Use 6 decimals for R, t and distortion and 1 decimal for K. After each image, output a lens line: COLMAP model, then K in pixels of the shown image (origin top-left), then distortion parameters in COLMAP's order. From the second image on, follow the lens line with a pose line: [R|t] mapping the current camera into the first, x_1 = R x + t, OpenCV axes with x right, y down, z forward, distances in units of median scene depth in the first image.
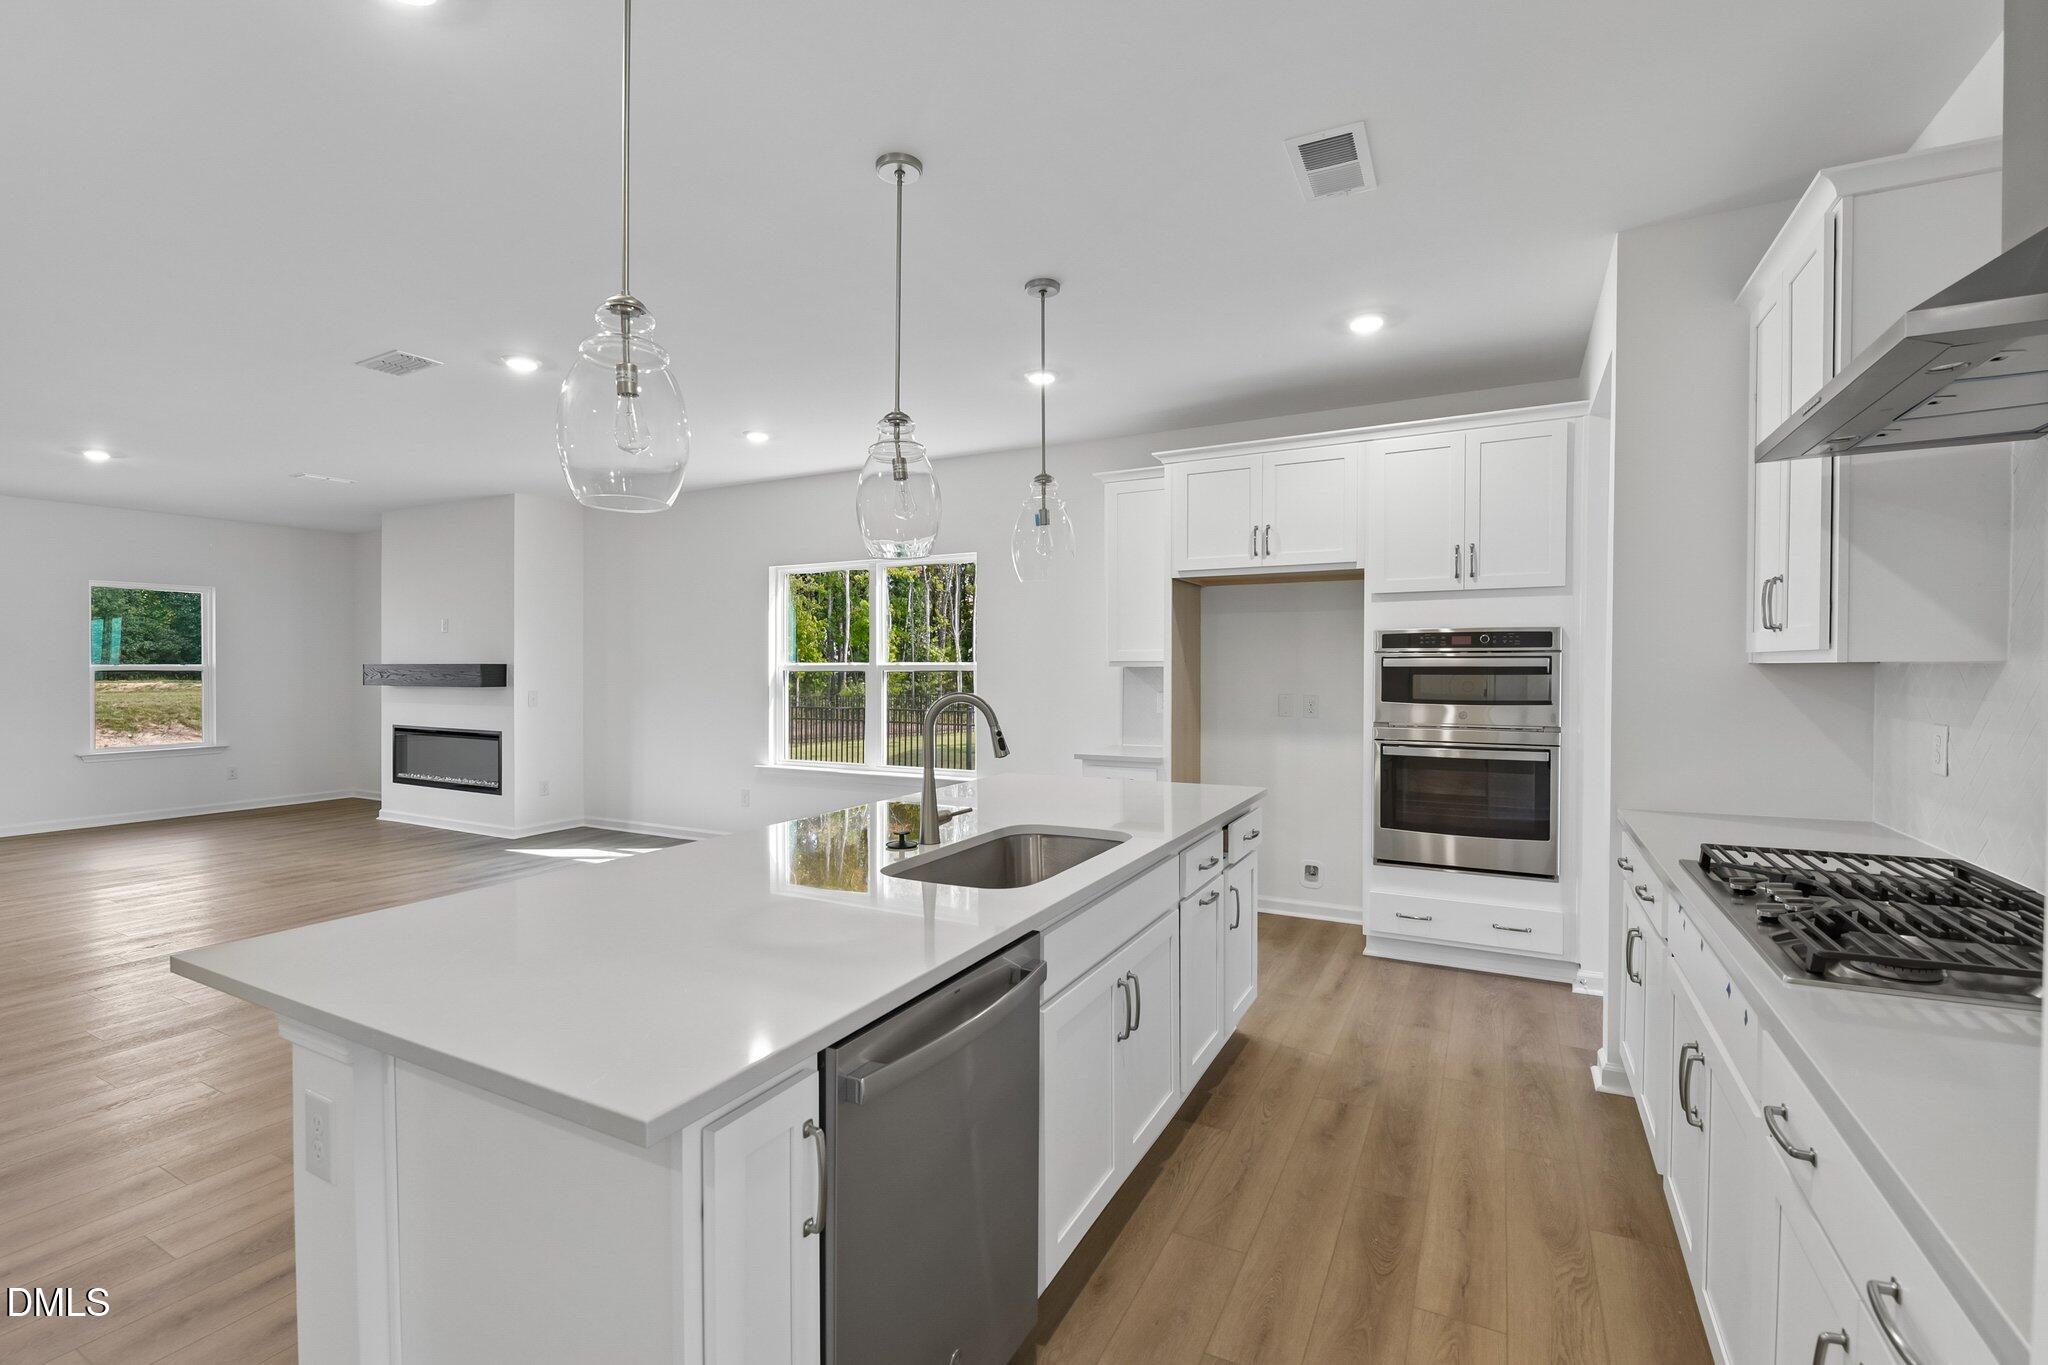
lens RADIAL K [[899.5, 0, 1030.0], [0, 899.5, 674.8], [0, 0, 1]] dist [-0.007520, -0.005834]
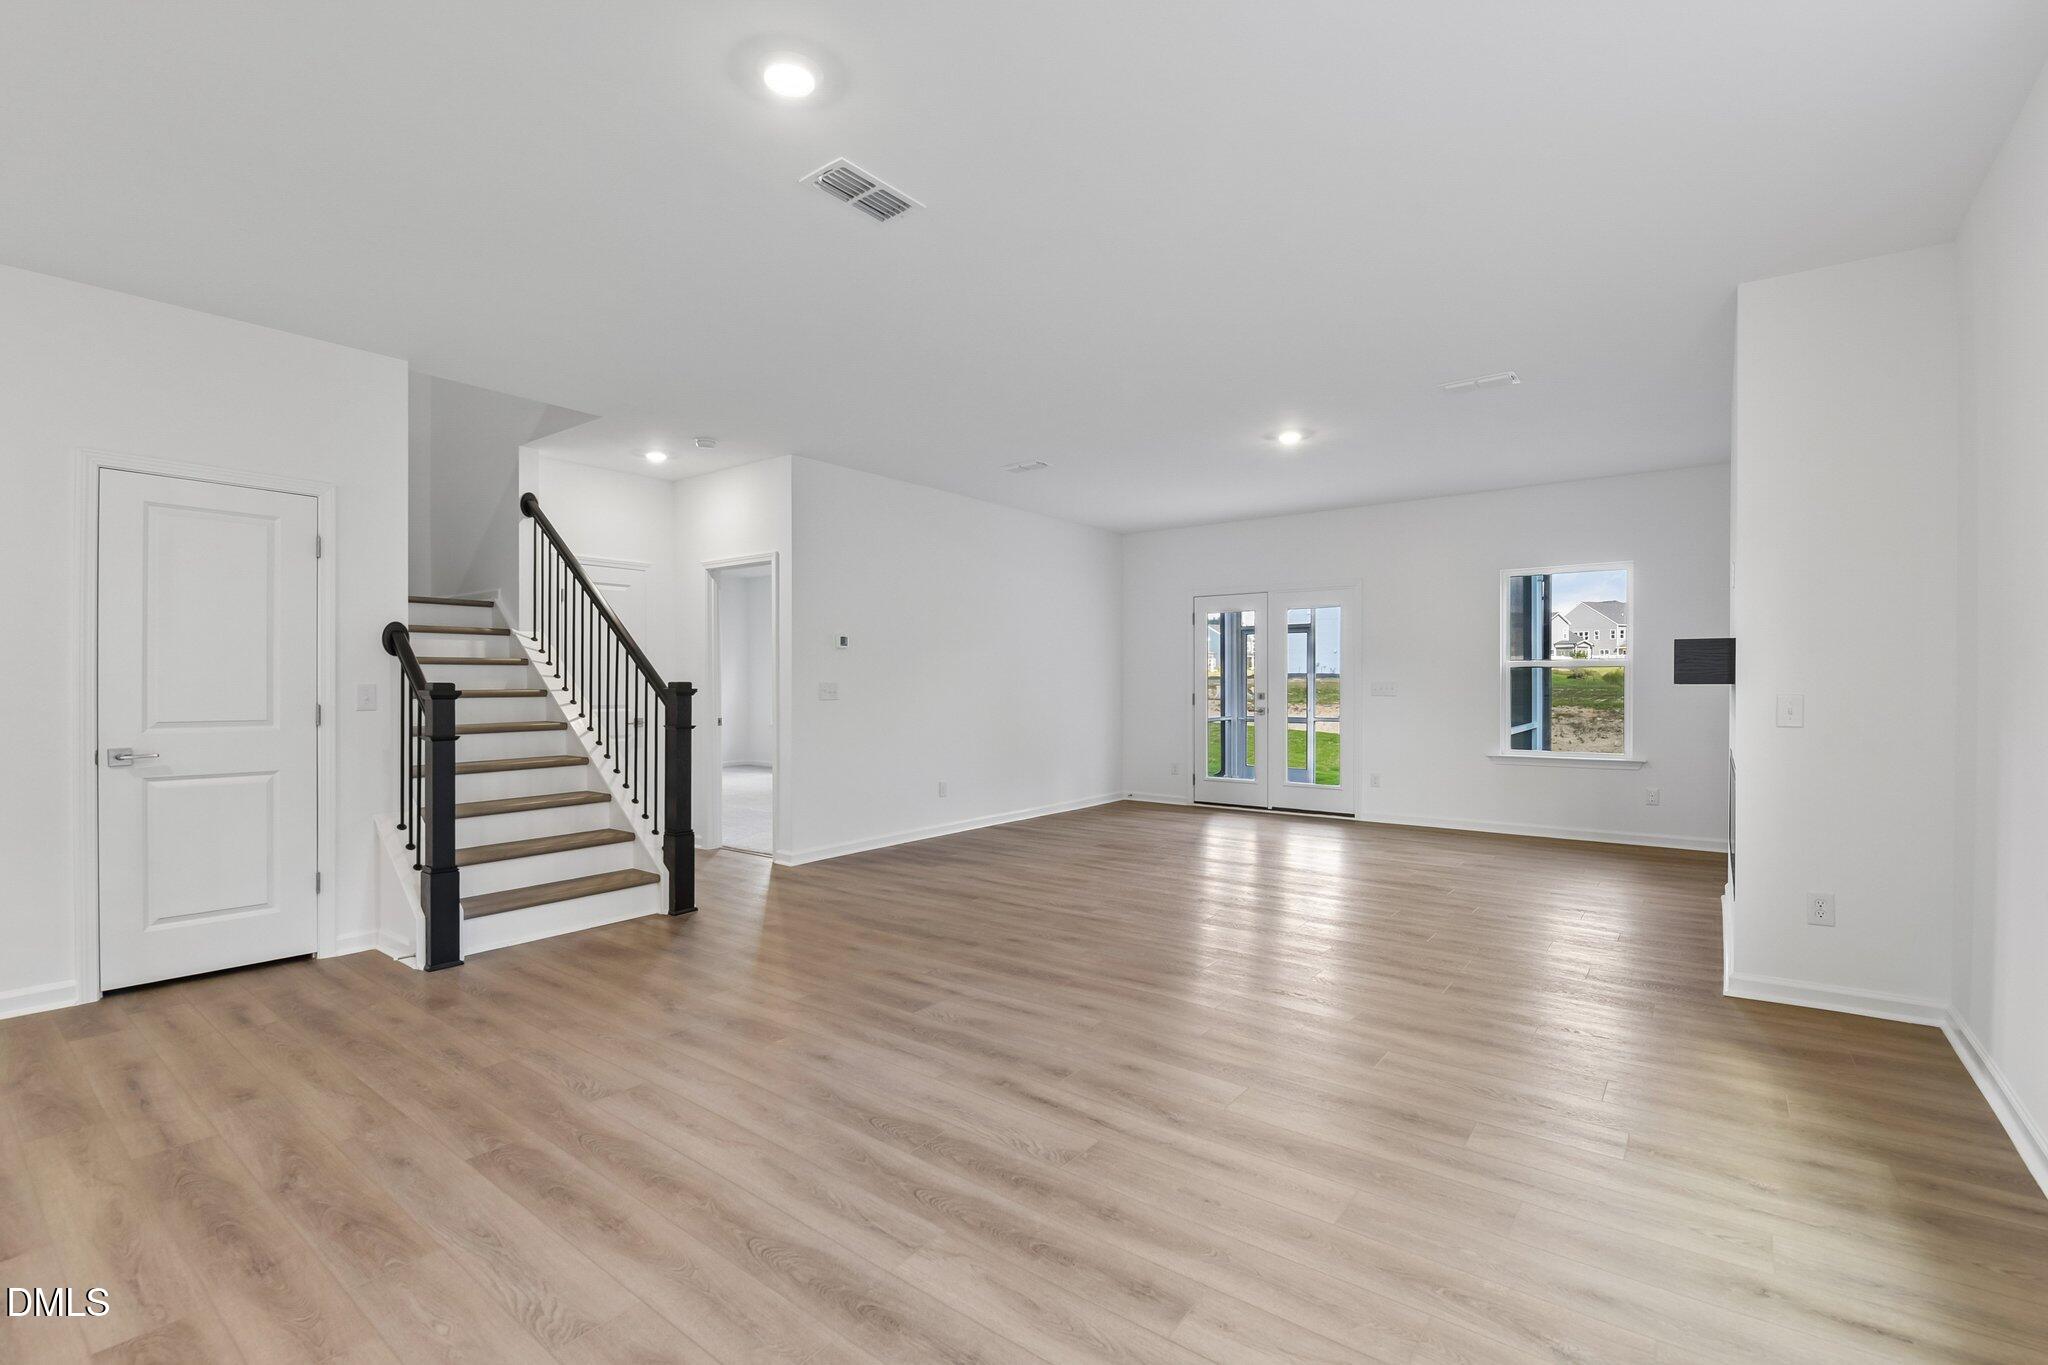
lens RADIAL K [[899.5, 0, 1006.4], [0, 899.5, 689.8], [0, 0, 1]] dist [-0.007520, -0.005834]
pose [[-0.176362, 0.009456, -0.984280, -0.037627], [-0.006861, 0.999918, 0.010836, 0.018941], [0.984301, 0.008664, -0.176283, 0.965562]]
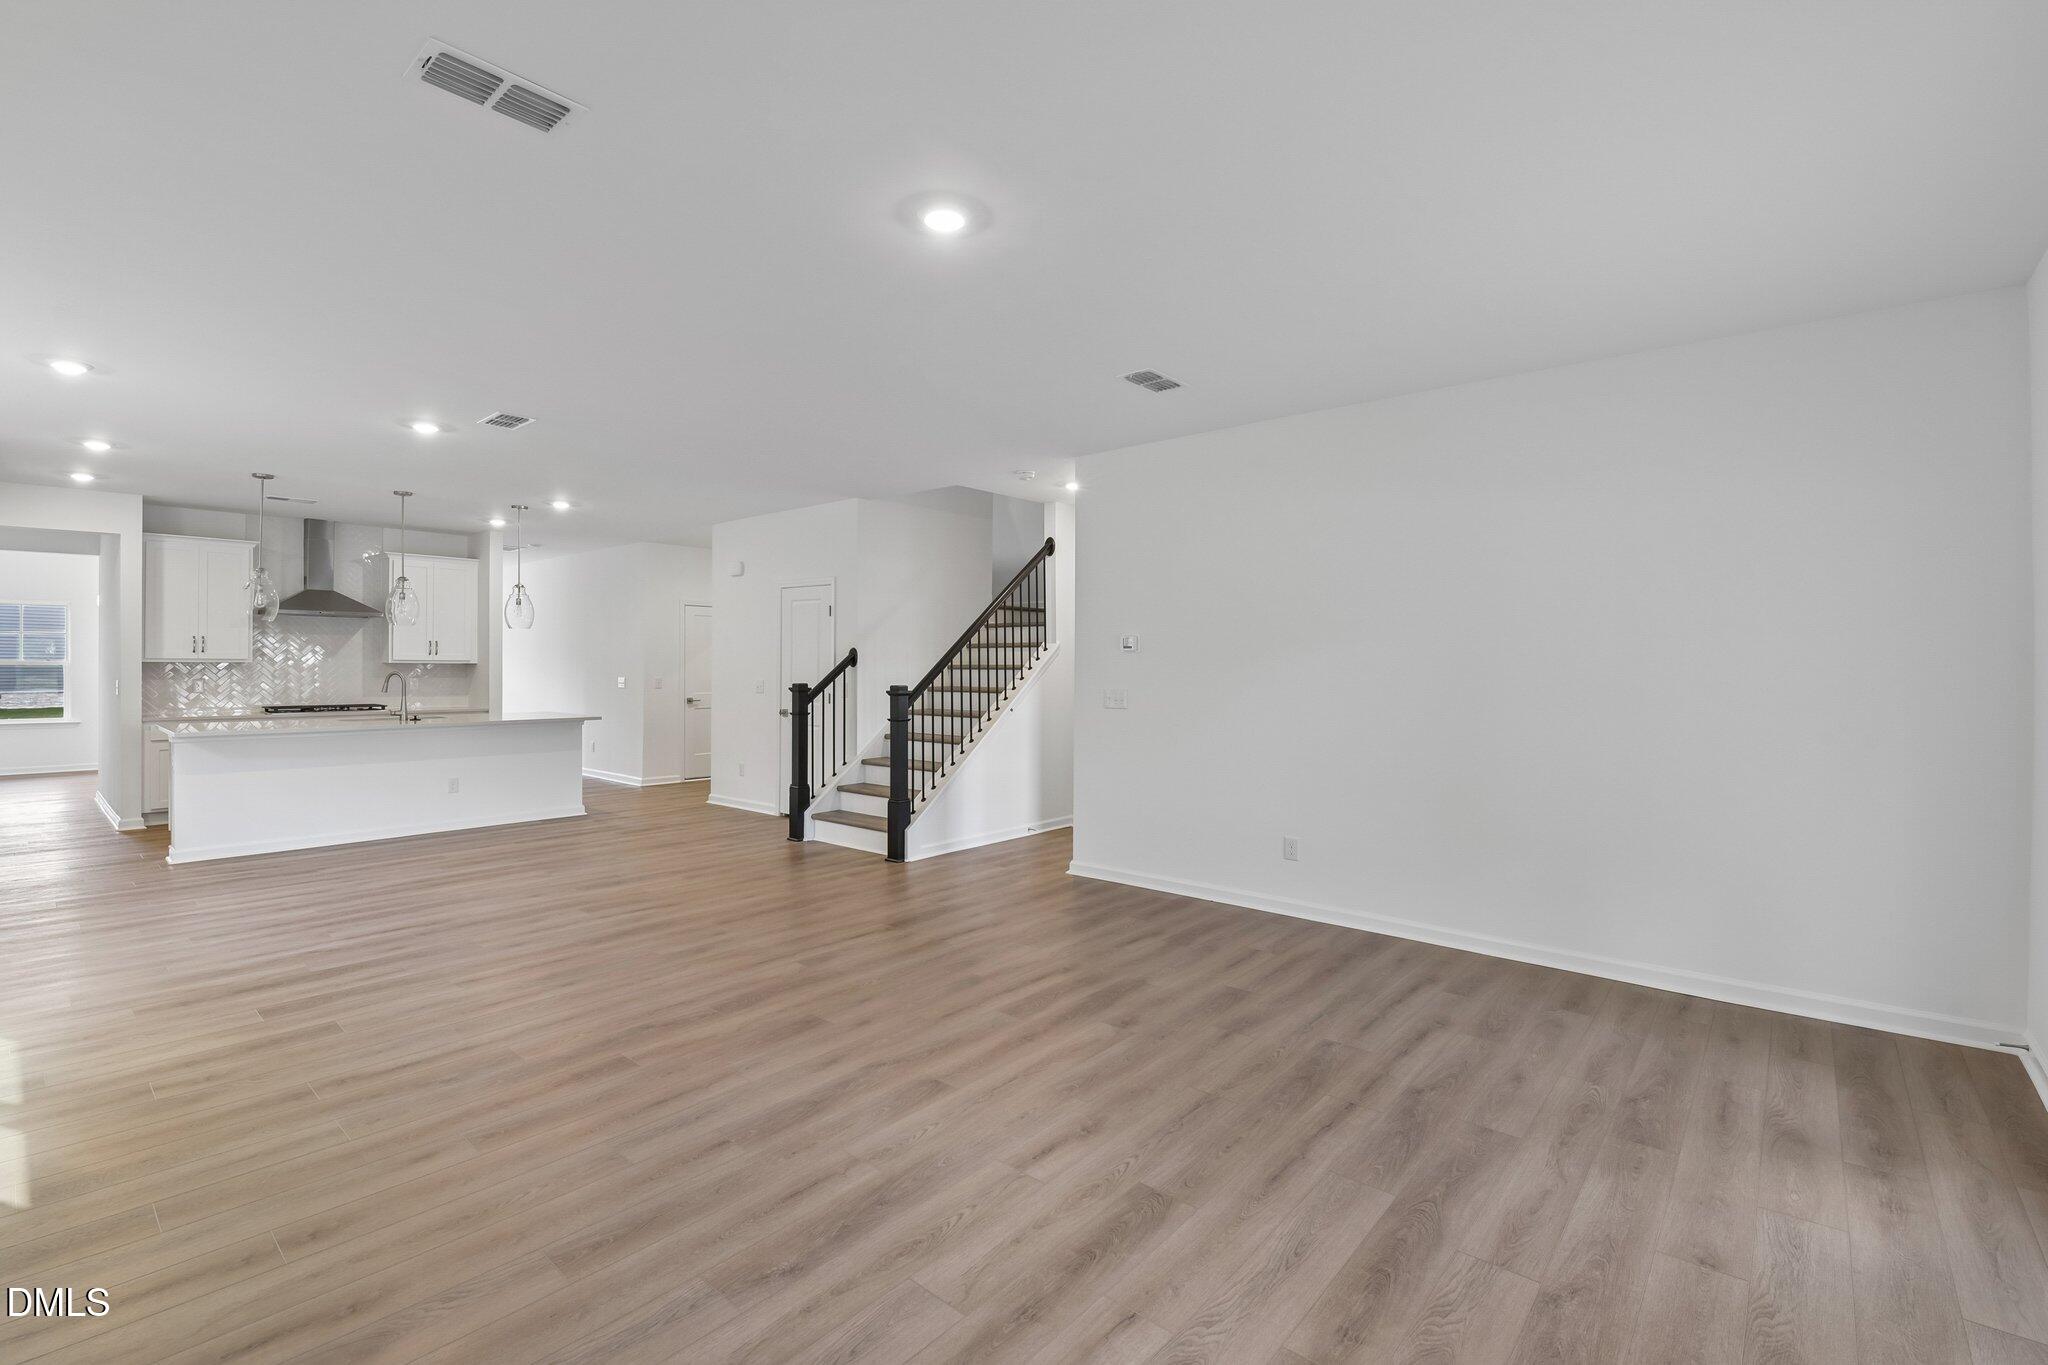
lens RADIAL K [[899.5, 0, 1016.7], [0, 899.5, 669.2], [0, 0, 1]] dist [-0.007520, -0.005834]
pose [[-0.972919, -0.003246, 0.231122, -1.332742], [-0.001044, 0.999953, 0.009648, -0.010024], [-0.231143, 0.009146, -0.972877, 1.614867]]
